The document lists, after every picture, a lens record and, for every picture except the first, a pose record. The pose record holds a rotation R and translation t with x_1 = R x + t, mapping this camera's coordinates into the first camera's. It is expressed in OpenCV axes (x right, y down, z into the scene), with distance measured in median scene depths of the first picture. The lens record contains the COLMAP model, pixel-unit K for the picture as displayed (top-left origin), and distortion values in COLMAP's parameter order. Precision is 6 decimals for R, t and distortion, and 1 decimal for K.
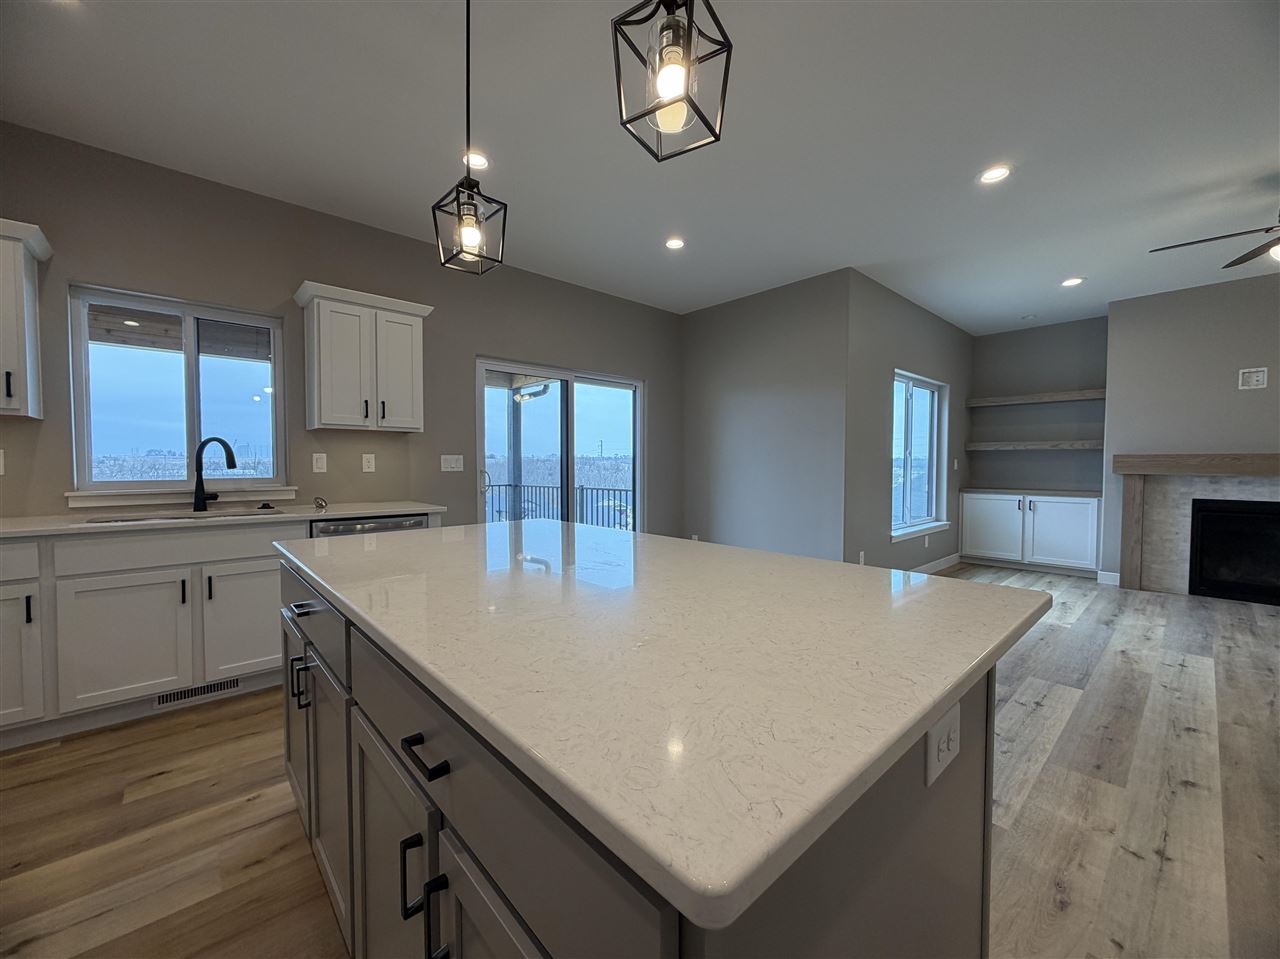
lens RADIAL K [[509.1, 0, 636.4], [0, 509.1, 481.0], [0, 0, 1]] dist [-0.000497, 0.000302]
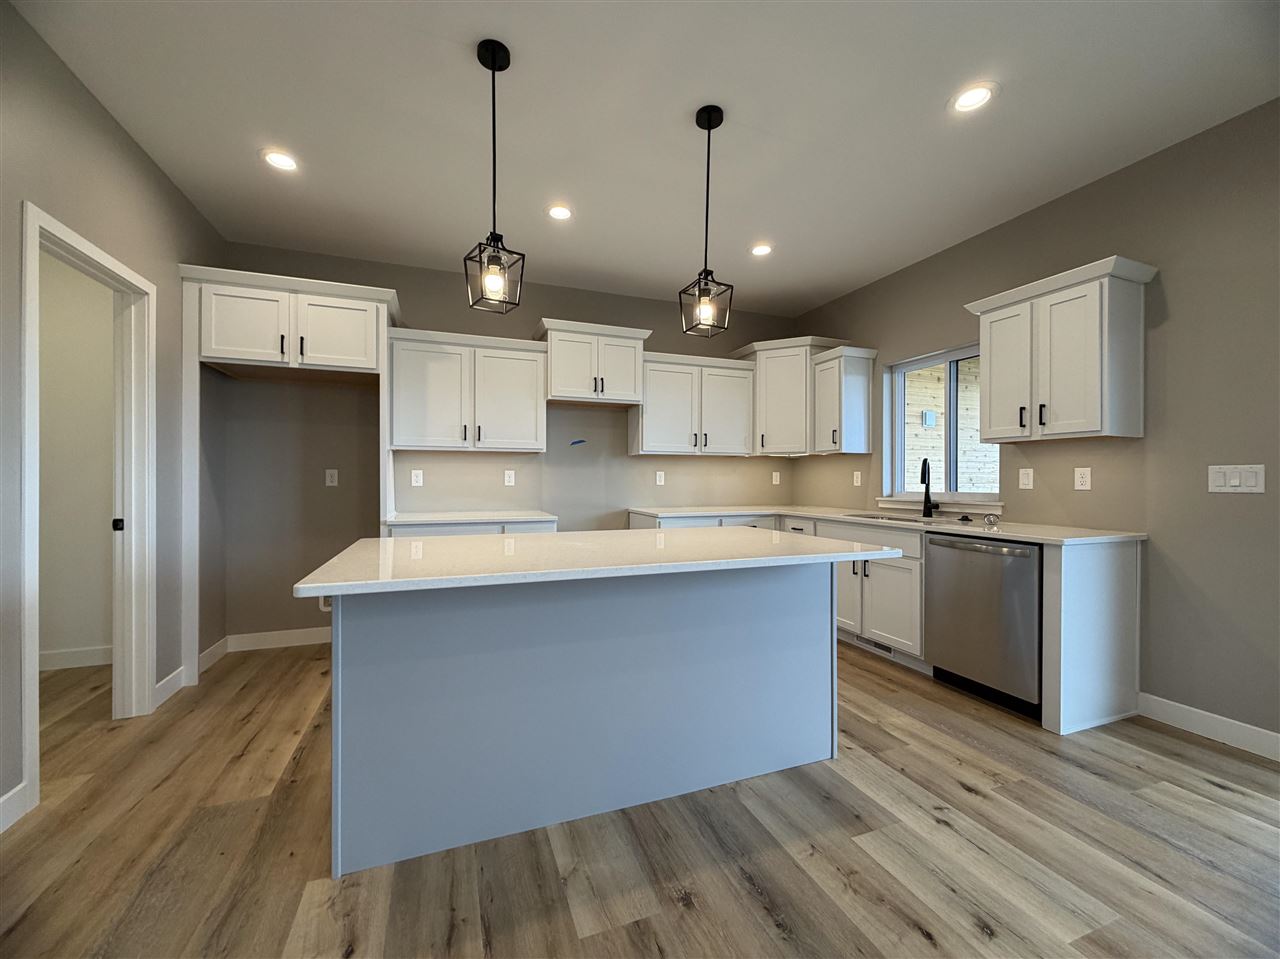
lens RADIAL K [[509.1, 0, 637.6], [0, 509.1, 479.9], [0, 0, 1]] dist [-0.000497, 0.000302]
pose [[-0.359383, -0.001833, -0.933188, 0.366168], [-0.033536, 0.999378, 0.010952, -0.014137], [0.932587, 0.035231, -0.359221, 0.486047]]
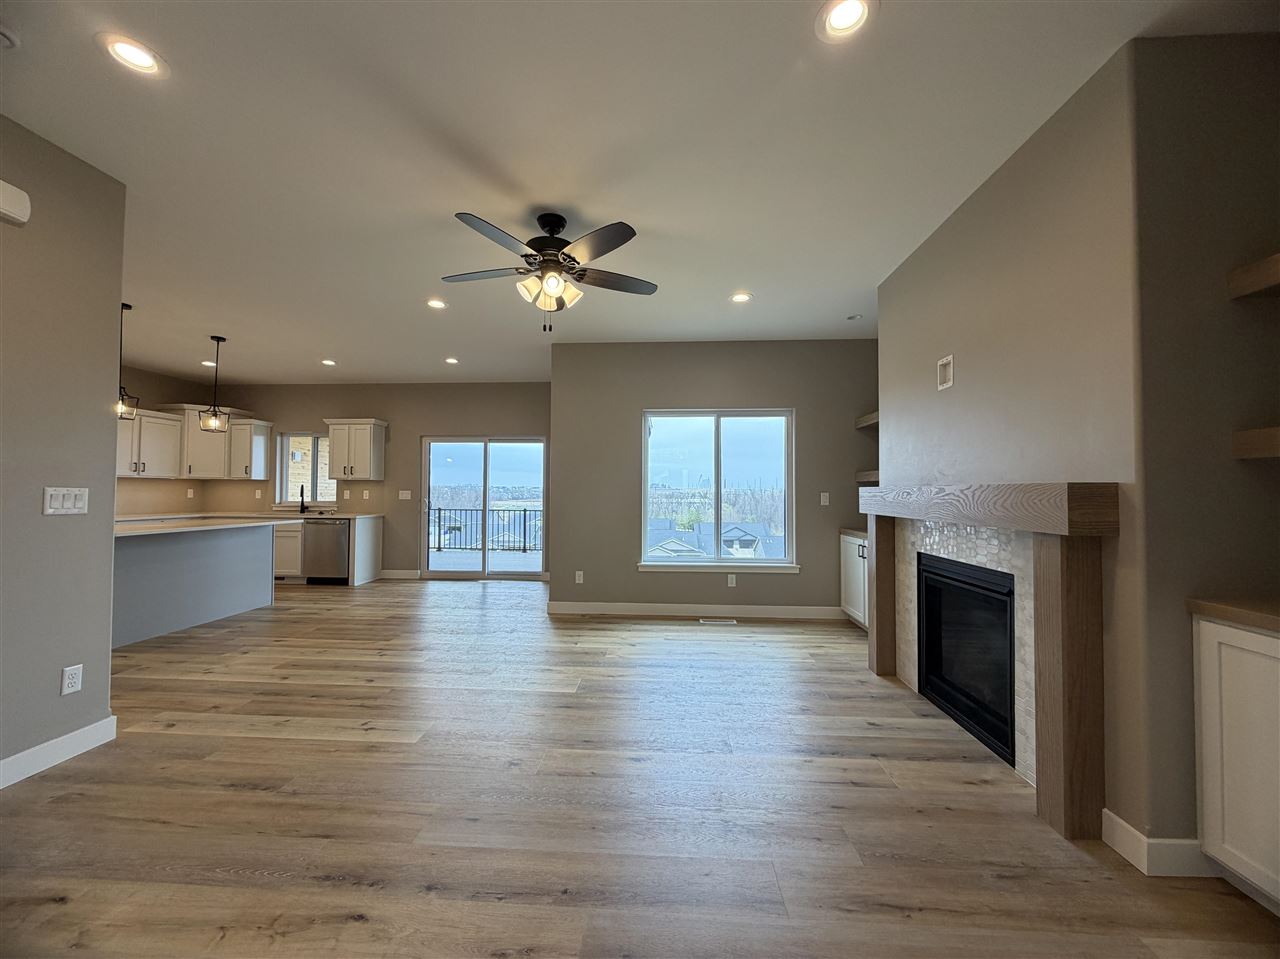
lens RADIAL K [[509.1, 0, 636.7], [0, 509.1, 480.9], [0, 0, 1]] dist [-0.000497, 0.000302]
pose [[0.700617, -0.014801, -0.713384, 1.346908], [-0.027103, 0.998511, -0.047334, -0.017921], [0.713022, 0.052498, 0.699173, 0.248960]]
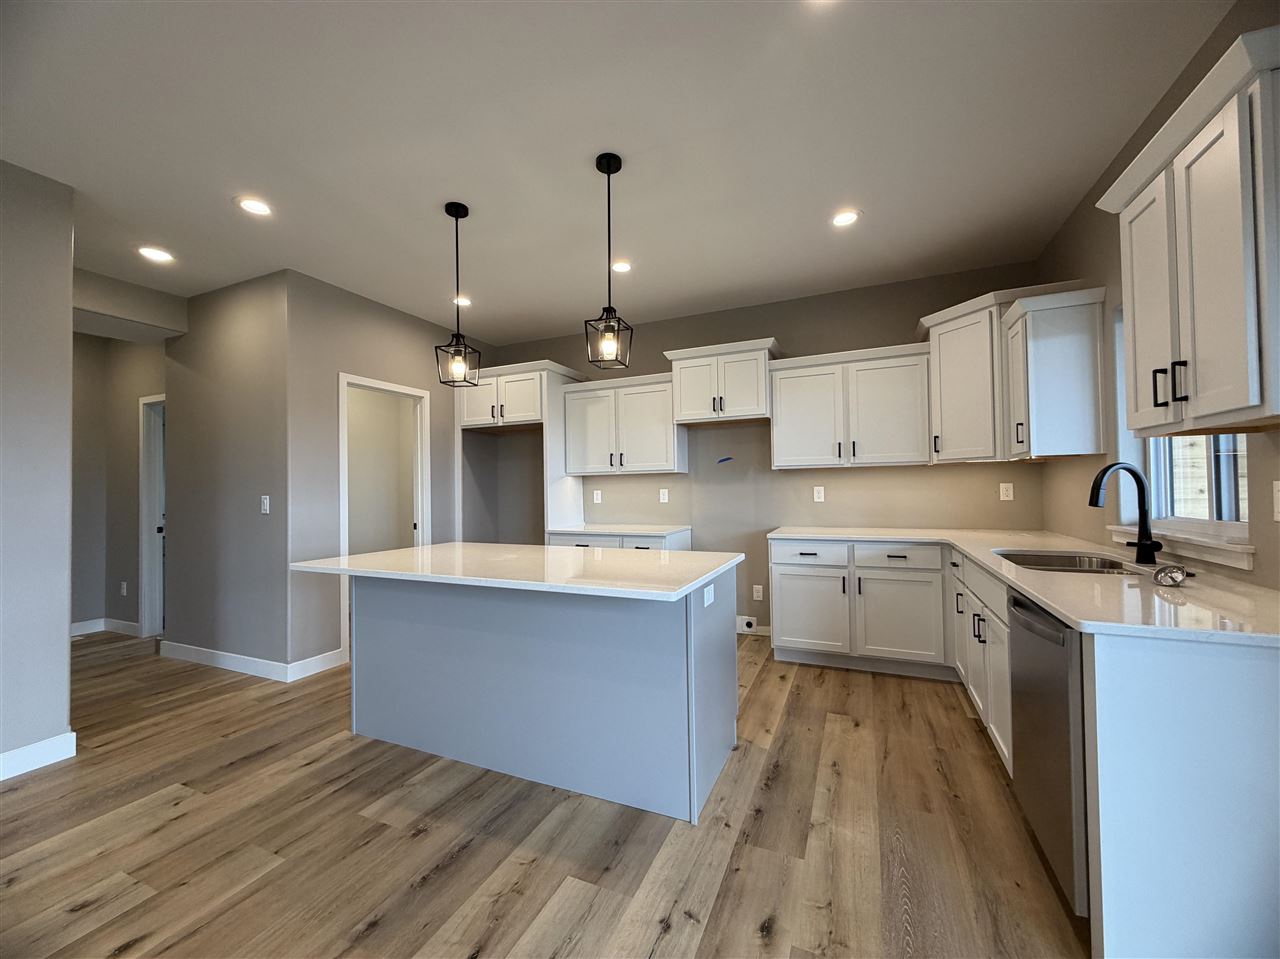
lens RADIAL K [[509.1, 0, 636.6], [0, 509.1, 480.9], [0, 0, 1]] dist [-0.000497, 0.000302]
pose [[-0.912338, 0.005936, -0.409396, 0.070664], [0.000381, 0.999907, 0.013650, -0.043374], [0.409438, 0.012298, -0.912255, 0.853604]]
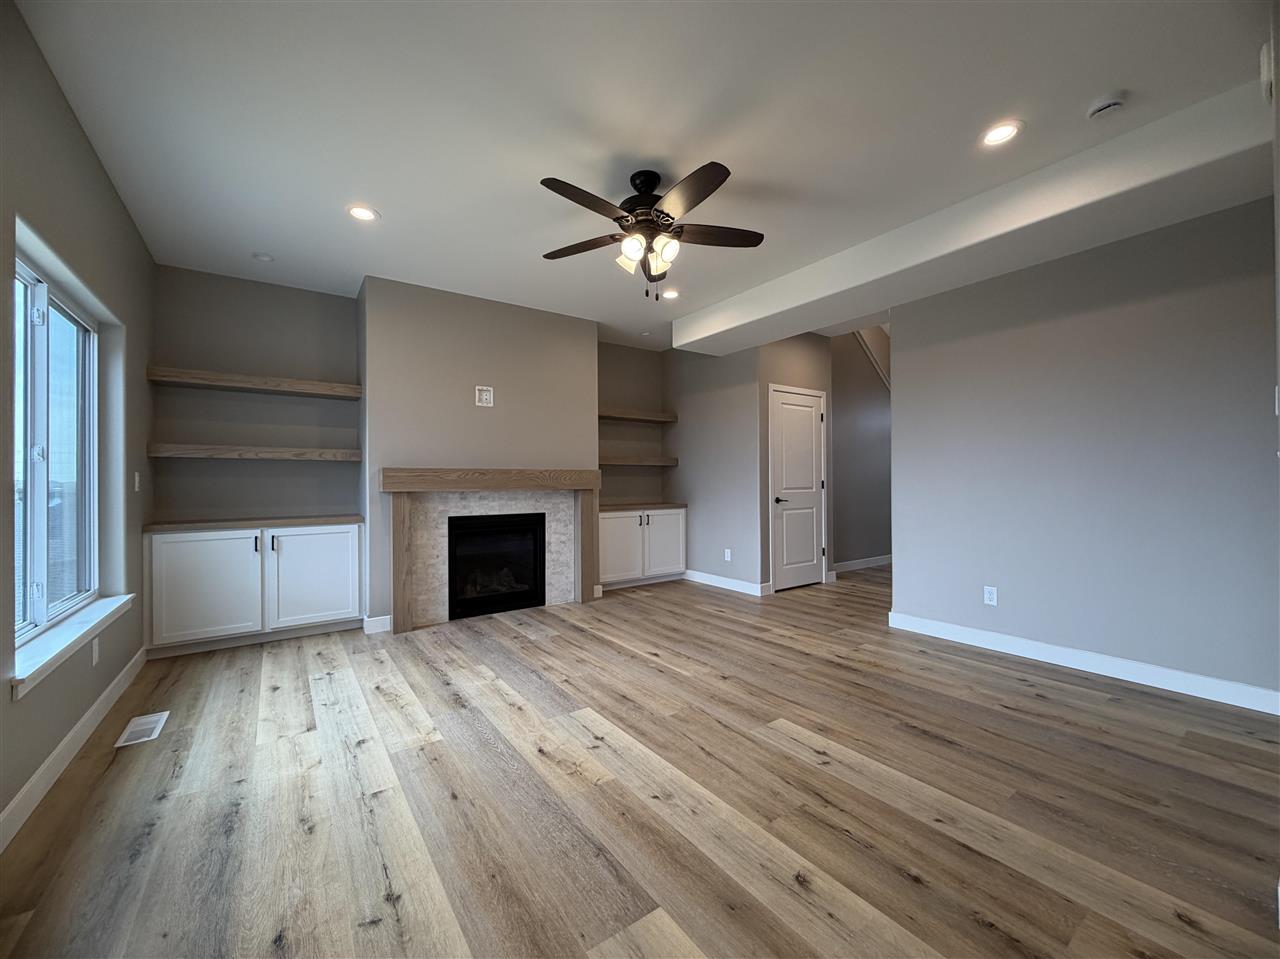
lens RADIAL K [[509.1, 0, 635.5], [0, 509.1, 484.1], [0, 0, 1]] dist [-0.000497, 0.000302]
pose [[0.120706, -0.003829, 0.992681, 0.217206], [0.042774, 0.999084, -0.001348, -0.009060], [-0.991766, 0.042623, 0.120759, 0.558271]]
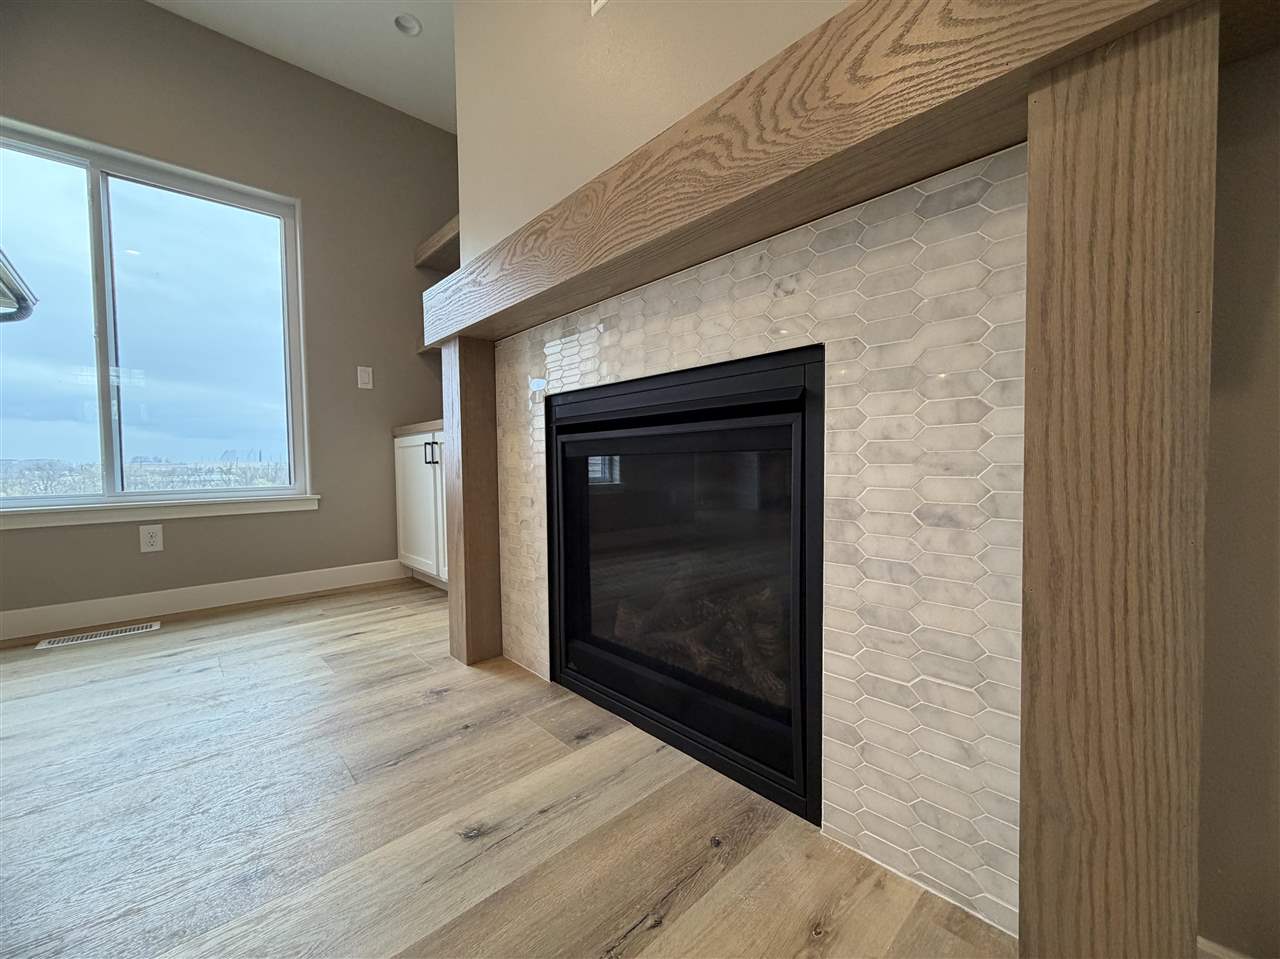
lens RADIAL K [[509.1, 0, 636.9], [0, 509.1, 481.7], [0, 0, 1]] dist [-0.000497, 0.000302]
pose [[0.999803, -0.015757, 0.012058, 1.171962], [0.015711, 0.999869, 0.003857, 0.092267], [-0.012117, -0.003666, 0.999920, 0.680101]]
